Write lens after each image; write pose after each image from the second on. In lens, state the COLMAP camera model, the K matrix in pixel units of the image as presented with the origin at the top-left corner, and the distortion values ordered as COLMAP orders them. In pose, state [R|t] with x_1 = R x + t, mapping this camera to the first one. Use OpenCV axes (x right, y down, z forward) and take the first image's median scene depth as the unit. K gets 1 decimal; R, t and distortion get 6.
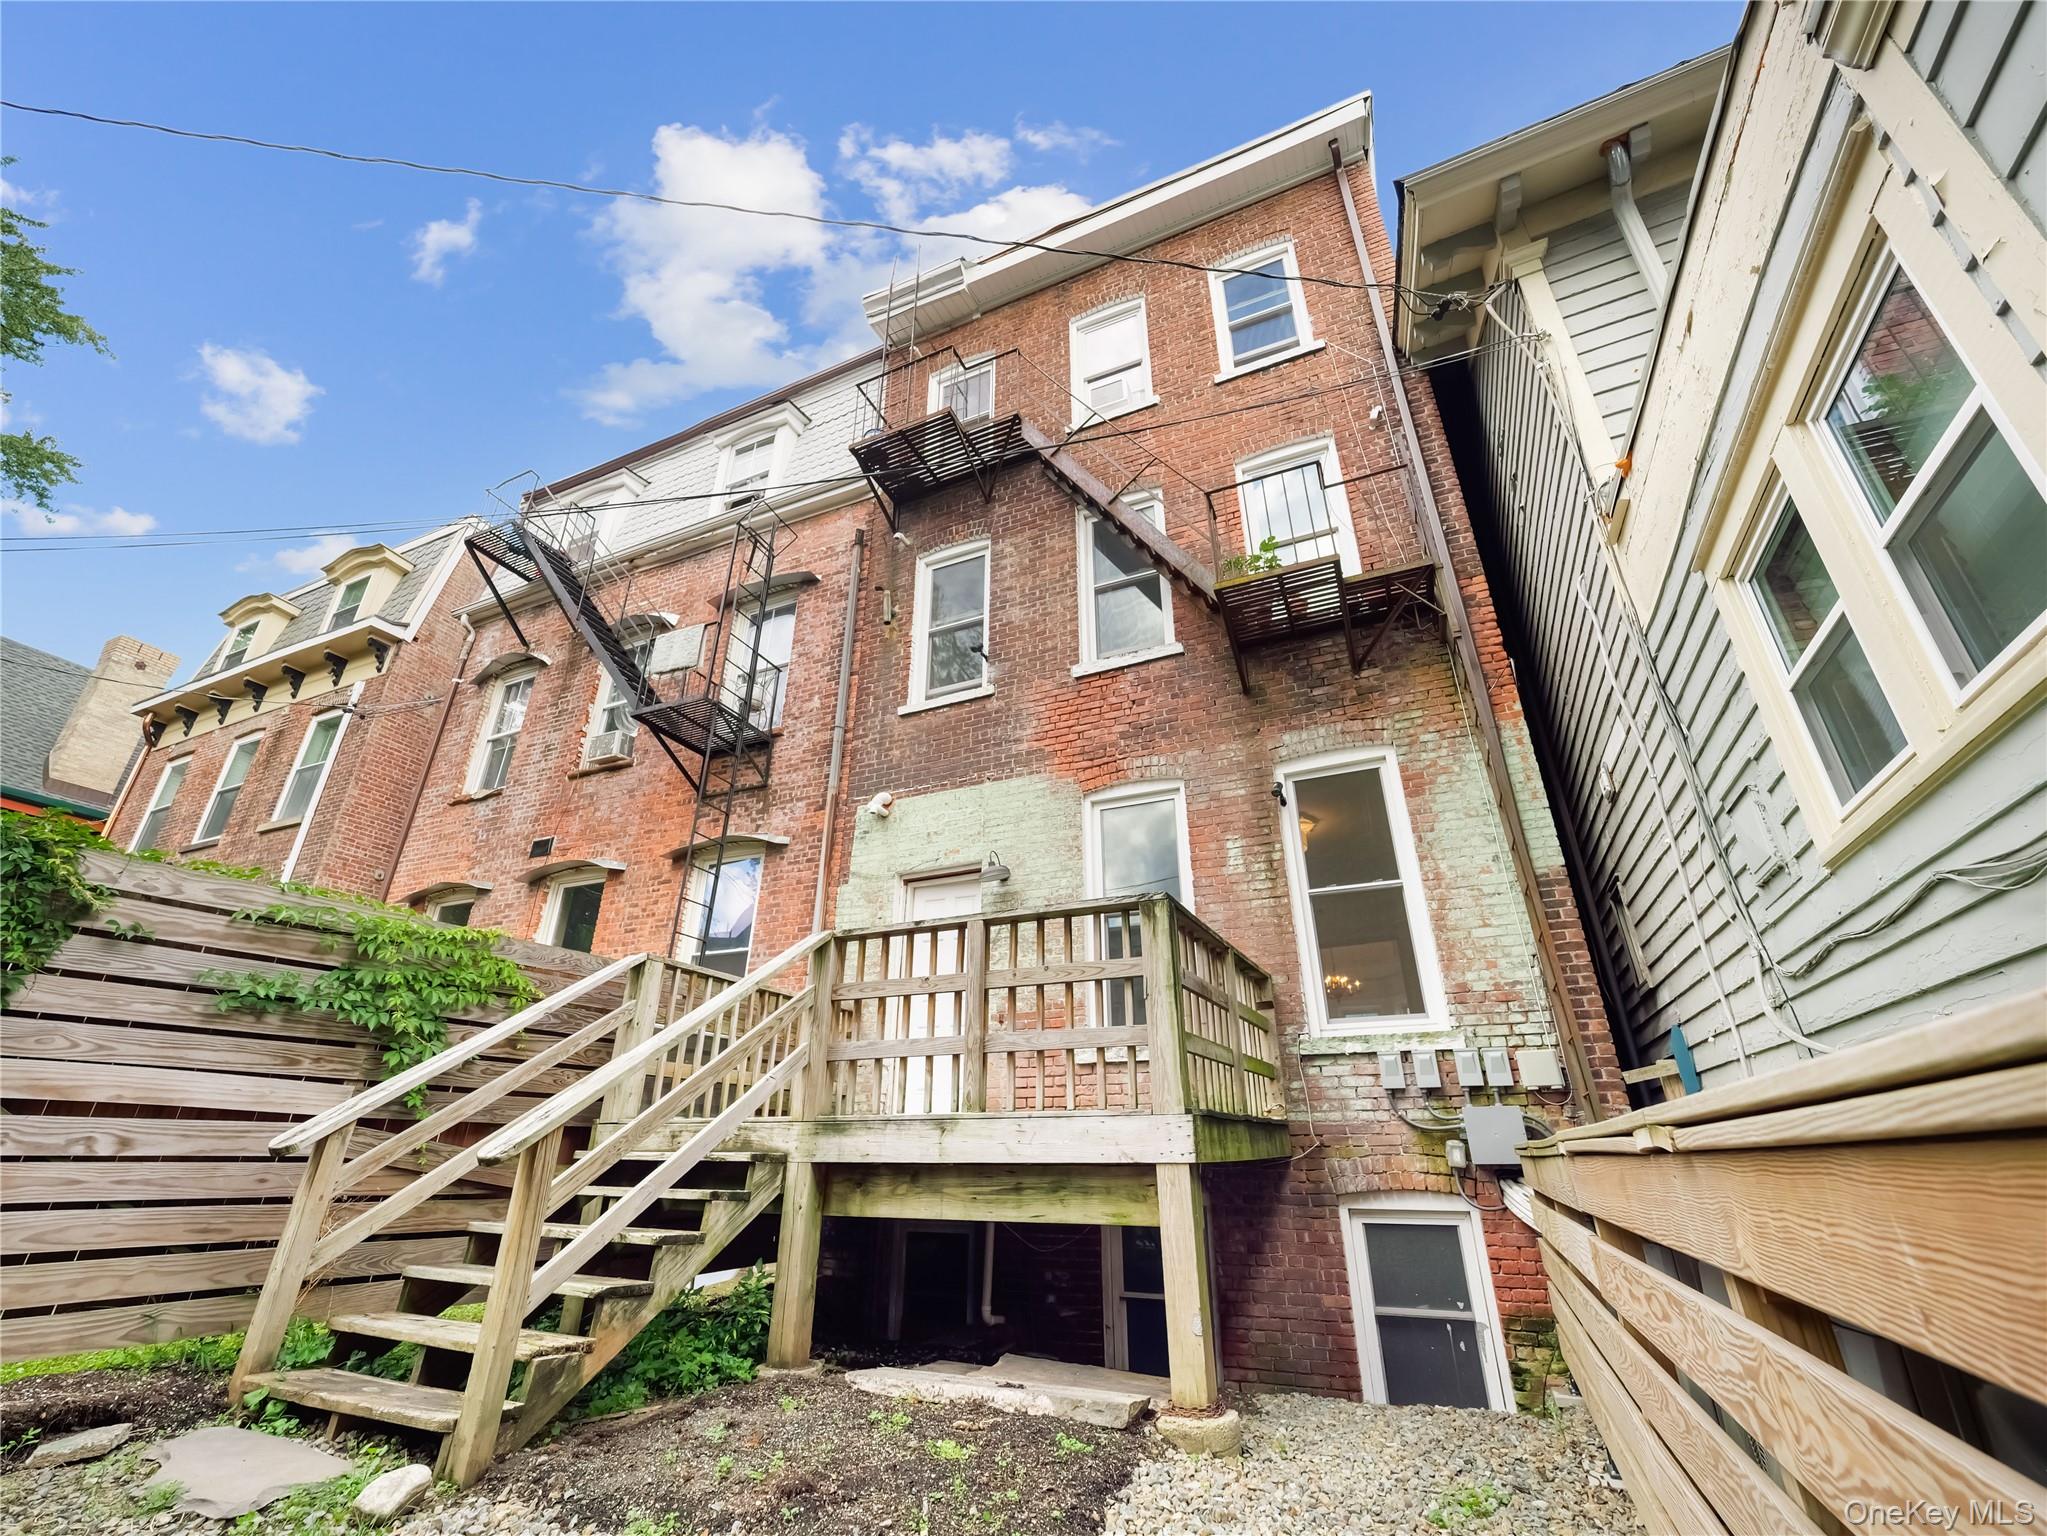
lens RADIAL K [[873.0, 0, 1026.0], [0, 873.0, 750.9], [0, 0, 1]] dist [-0.006116, -0.000125]
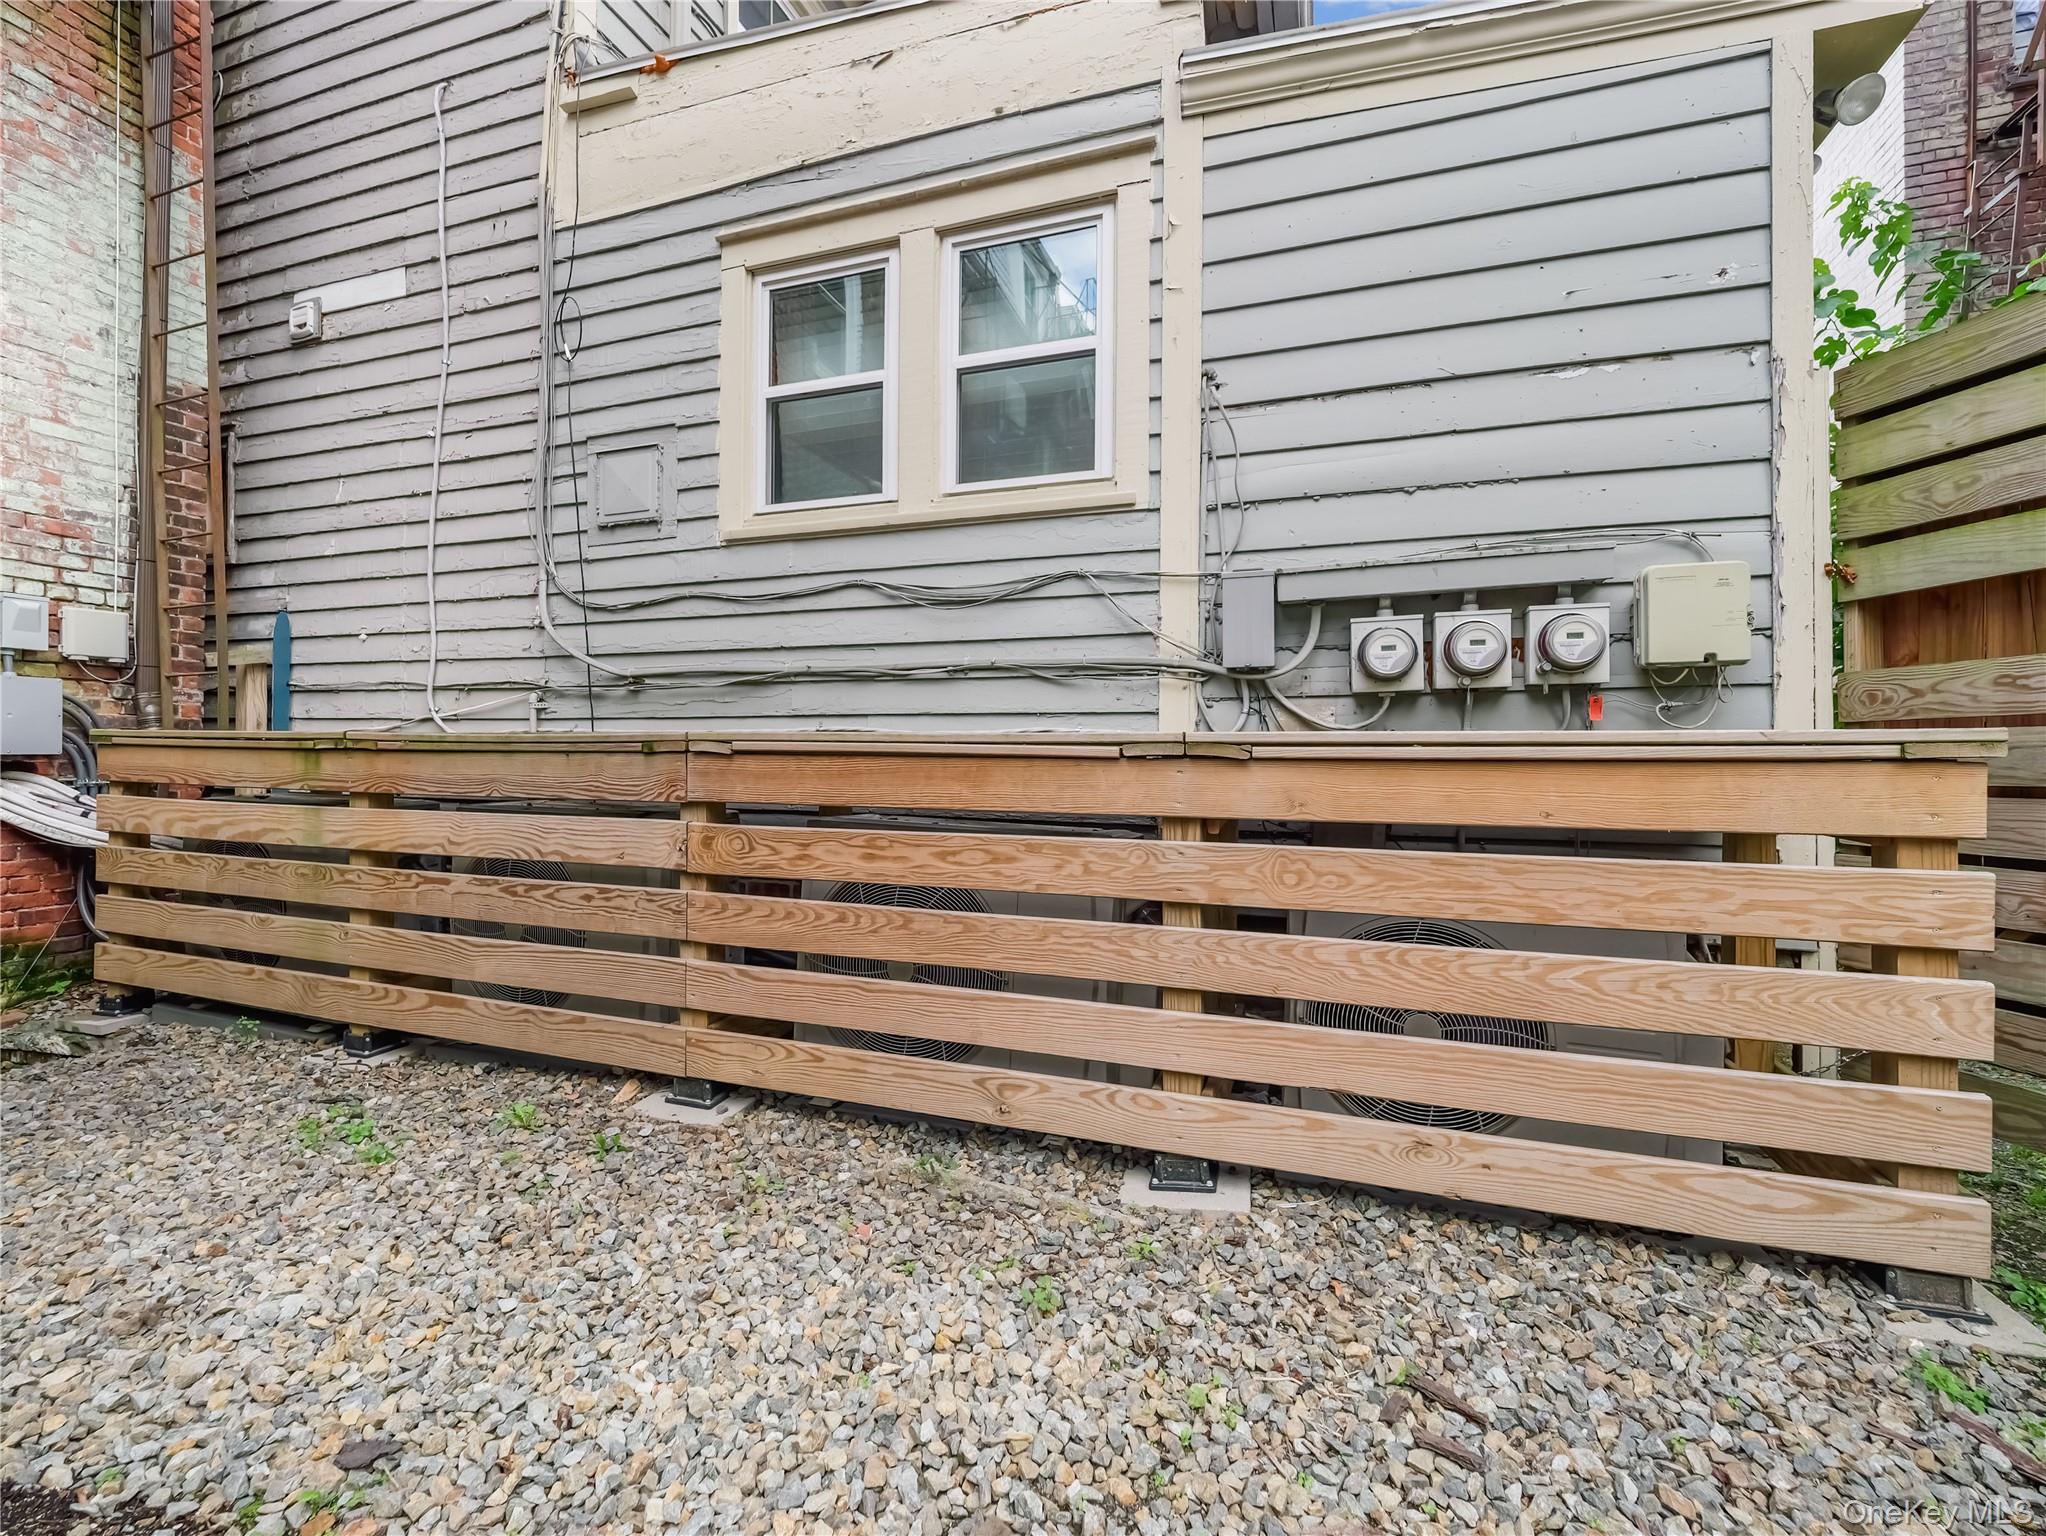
lens RADIAL K [[867.6, 0, 1012.4], [0, 867.6, 743.1], [0, 0, 1]] dist [-0.009833, 0.000120]
pose [[-0.102118, 0.008652, 0.994735, -0.165220], [-0.430807, 0.900941, -0.052062, 0.135441], [-0.896648, -0.433855, -0.088275, 0.297708]]
